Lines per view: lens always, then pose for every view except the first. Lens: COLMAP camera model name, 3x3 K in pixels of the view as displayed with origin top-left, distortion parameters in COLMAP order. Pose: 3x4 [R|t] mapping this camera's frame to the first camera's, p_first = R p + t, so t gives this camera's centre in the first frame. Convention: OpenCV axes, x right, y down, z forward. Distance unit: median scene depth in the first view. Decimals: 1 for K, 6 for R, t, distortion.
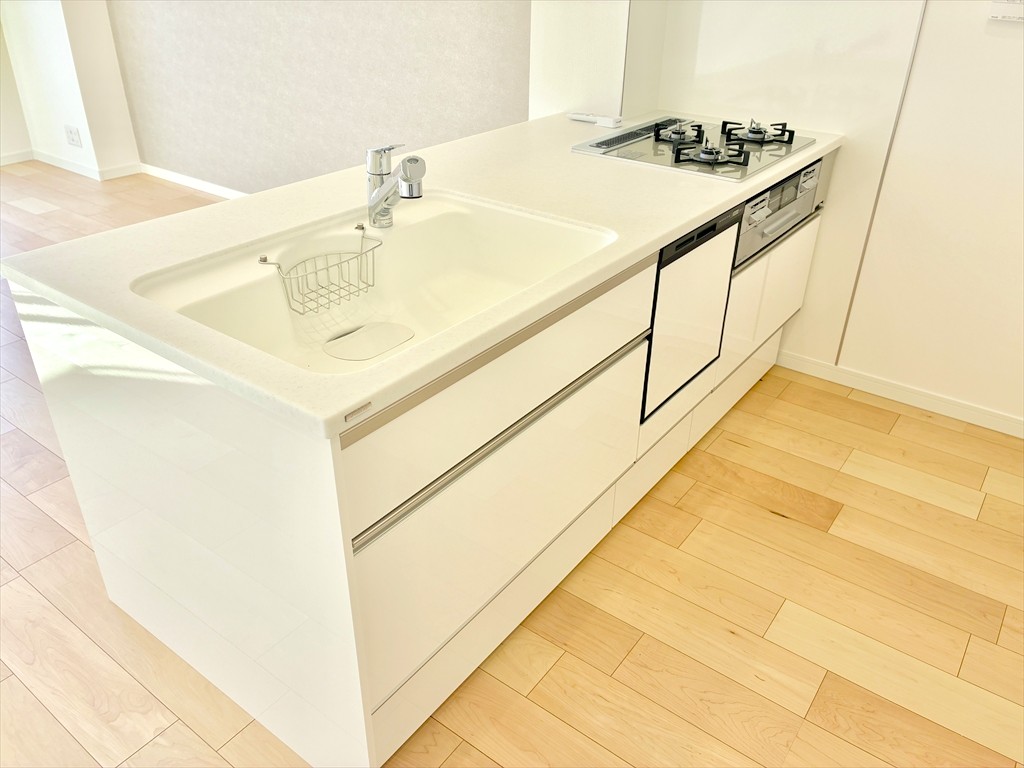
lens RADIAL K [[774.0, 0, 514.2], [0, 774.0, 376.9], [0, 0, 1]] dist [0.040196, -0.021231]
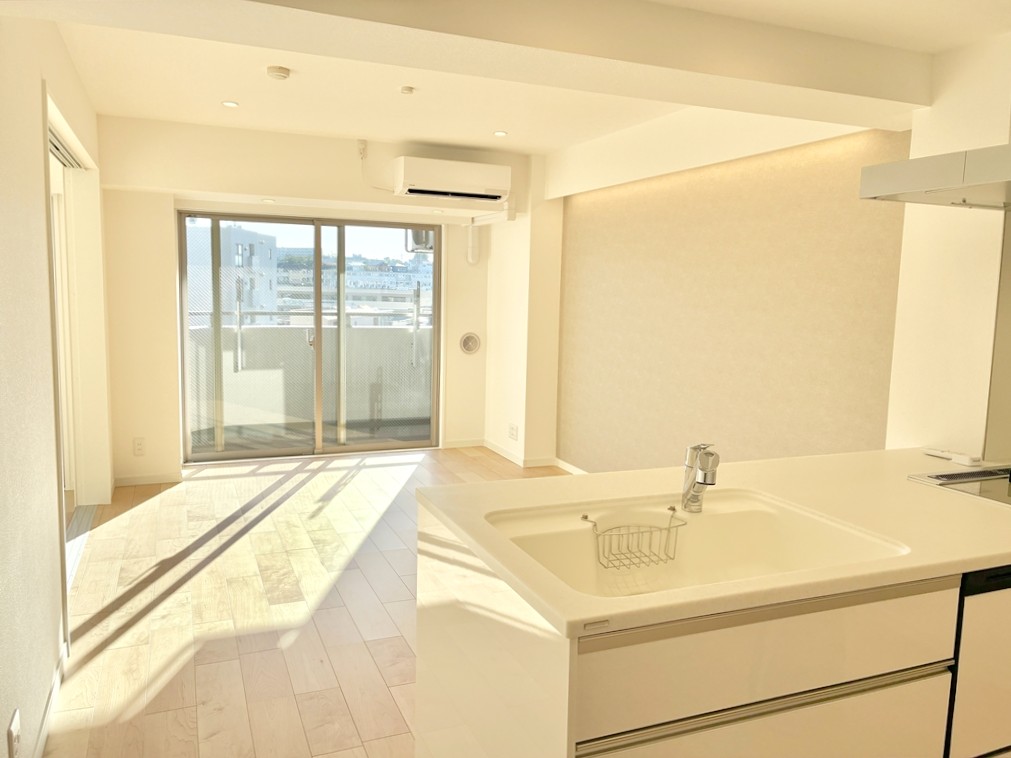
lens RADIAL K [[764.2, 0, 510.0], [0, 764.2, 376.4], [0, 0, 1]] dist [0.040196, -0.021231]
pose [[0.863891, 0.060144, -0.500076, 0.162297], [-0.254040, 0.909340, -0.329492, 0.073340], [0.434922, 0.411684, 0.800849, -0.132396]]
